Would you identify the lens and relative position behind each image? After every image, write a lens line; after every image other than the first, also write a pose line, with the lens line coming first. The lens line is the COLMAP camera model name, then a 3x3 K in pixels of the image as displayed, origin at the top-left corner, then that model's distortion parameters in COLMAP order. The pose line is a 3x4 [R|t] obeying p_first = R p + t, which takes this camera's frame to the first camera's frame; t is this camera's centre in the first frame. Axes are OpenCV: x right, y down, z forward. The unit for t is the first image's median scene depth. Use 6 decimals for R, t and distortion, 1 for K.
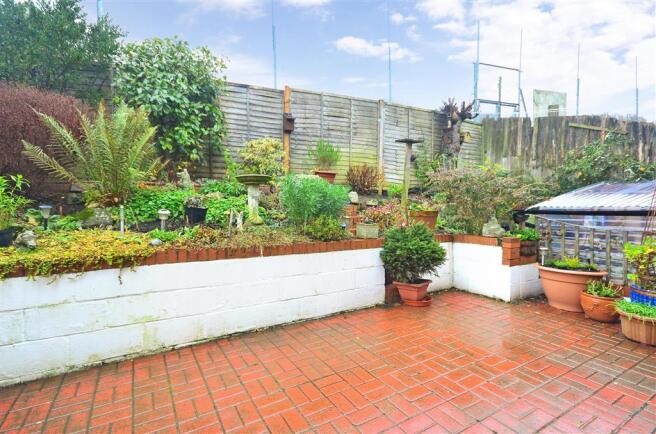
lens RADIAL K [[317.2, 0, 326.5], [0, 317.2, 213.2], [0, 0, 1]] dist [0.026929, 0.000135]
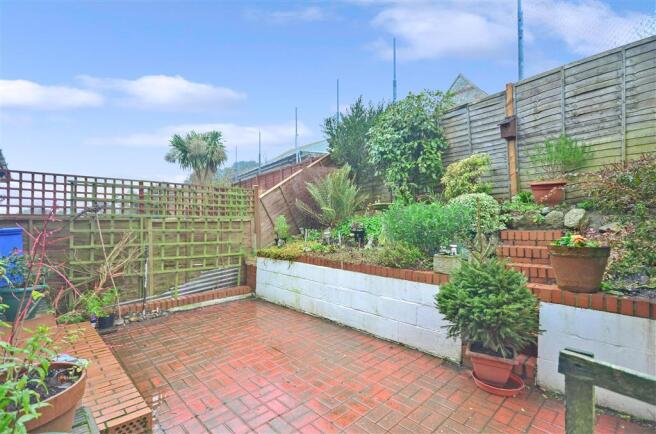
lens RADIAL K [[317.2, 0, 325.4], [0, 317.2, 218.7], [0, 0, 1]] dist [0.026929, 0.000135]
pose [[0.213325, -0.002929, -0.976977, 0.916966], [-0.011225, 0.999922, -0.005449, -0.058300], [0.976917, 0.012129, 0.213276, 0.549872]]
